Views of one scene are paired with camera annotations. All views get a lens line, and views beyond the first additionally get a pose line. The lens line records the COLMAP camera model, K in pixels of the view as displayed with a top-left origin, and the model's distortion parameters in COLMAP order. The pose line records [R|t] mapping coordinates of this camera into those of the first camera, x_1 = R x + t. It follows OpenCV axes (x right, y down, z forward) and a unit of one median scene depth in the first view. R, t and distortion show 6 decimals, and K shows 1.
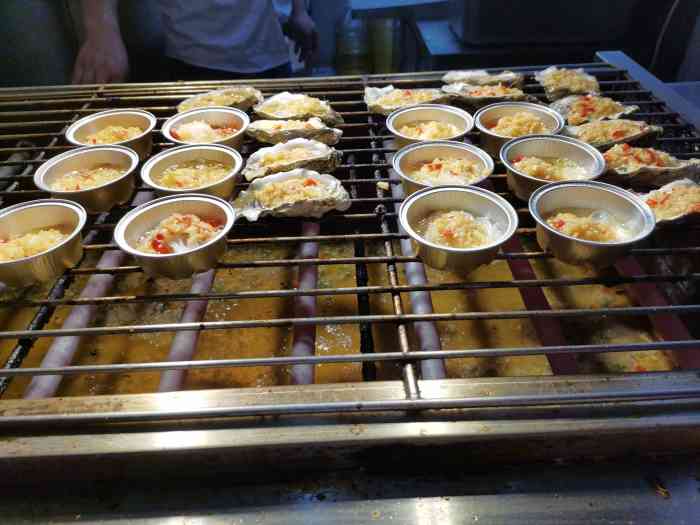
lens RADIAL K [[529.2, 0, 349.5], [0, 529.2, 261.3], [0, 0, 1]] dist [0.047474, -0.023083]
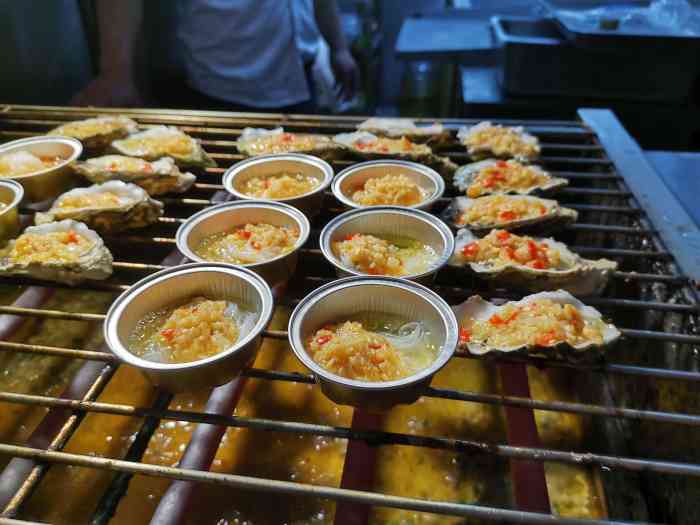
lens RADIAL K [[529.2, 0, 349.9], [0, 529.2, 265.5], [0, 0, 1]] dist [0.047474, -0.023083]
pose [[0.985462, 0.109287, -0.130081, 0.341268], [-0.116972, 0.991722, -0.052960, -0.090275], [0.123216, 0.067406, 0.990088, 0.211789]]
